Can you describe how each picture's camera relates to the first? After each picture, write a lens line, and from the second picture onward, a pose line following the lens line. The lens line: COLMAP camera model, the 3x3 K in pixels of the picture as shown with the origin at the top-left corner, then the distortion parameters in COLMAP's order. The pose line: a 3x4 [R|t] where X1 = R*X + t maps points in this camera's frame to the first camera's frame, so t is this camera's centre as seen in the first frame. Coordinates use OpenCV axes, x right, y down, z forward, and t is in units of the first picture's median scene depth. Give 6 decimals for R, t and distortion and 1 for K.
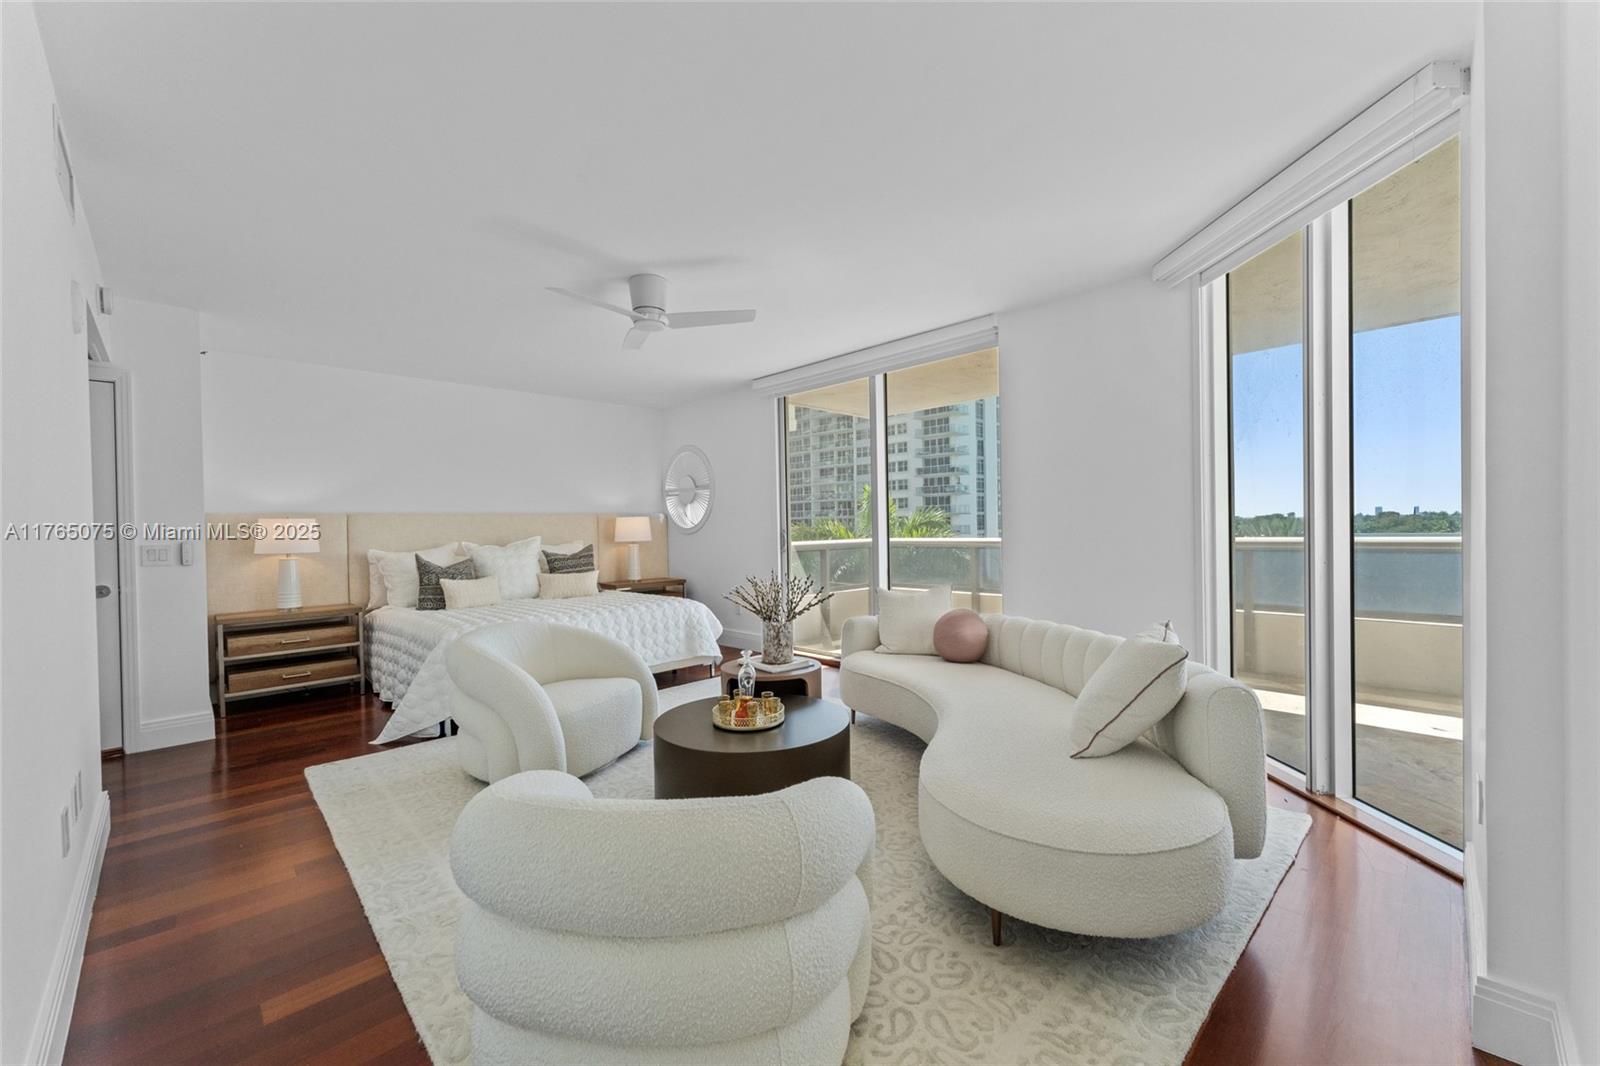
lens RADIAL K [[633.9, 0, 761.3], [0, 633.9, 530.0], [0, 0, 1]] dist [-0.000423, 0.000185]
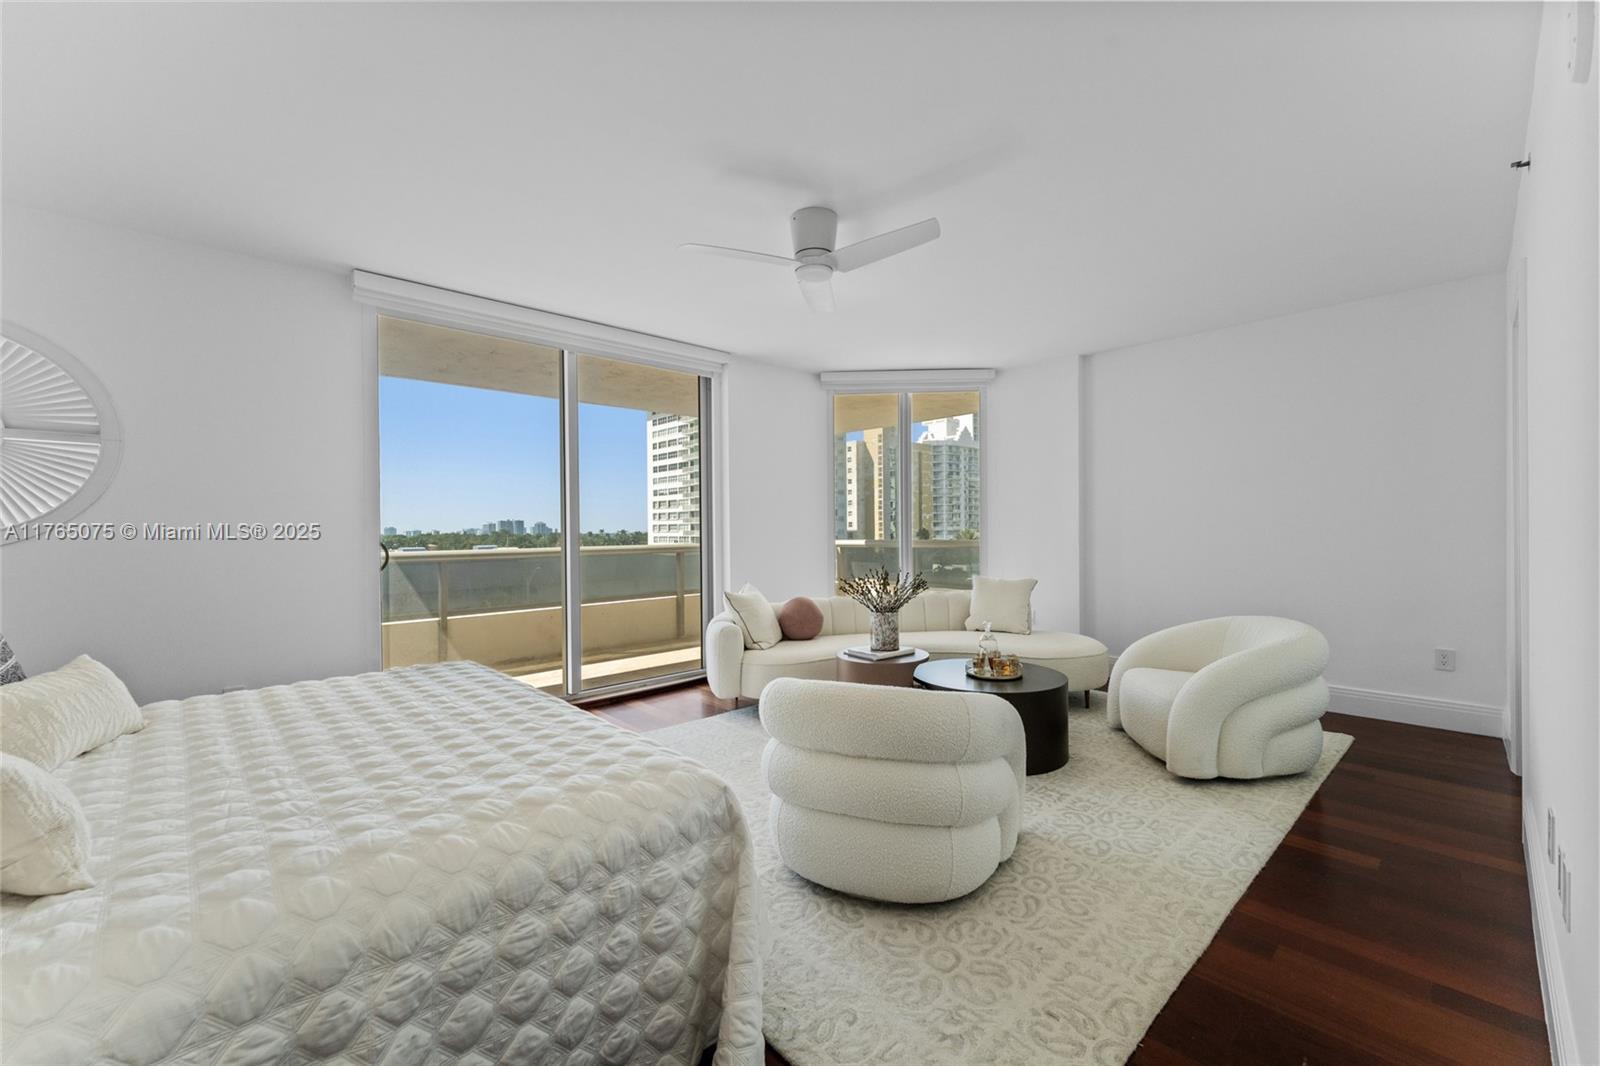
lens RADIAL K [[650.5, 0, 805.1], [0, 650.5, 540.8], [0, 0, 1]] dist [-0.005566, 0.001274]
pose [[-0.021913, 0.002390, 0.999757, -0.495829], [0.012066, 0.999925, -0.002126, 0.006435], [-0.999687, 0.012016, -0.021940, 0.525016]]
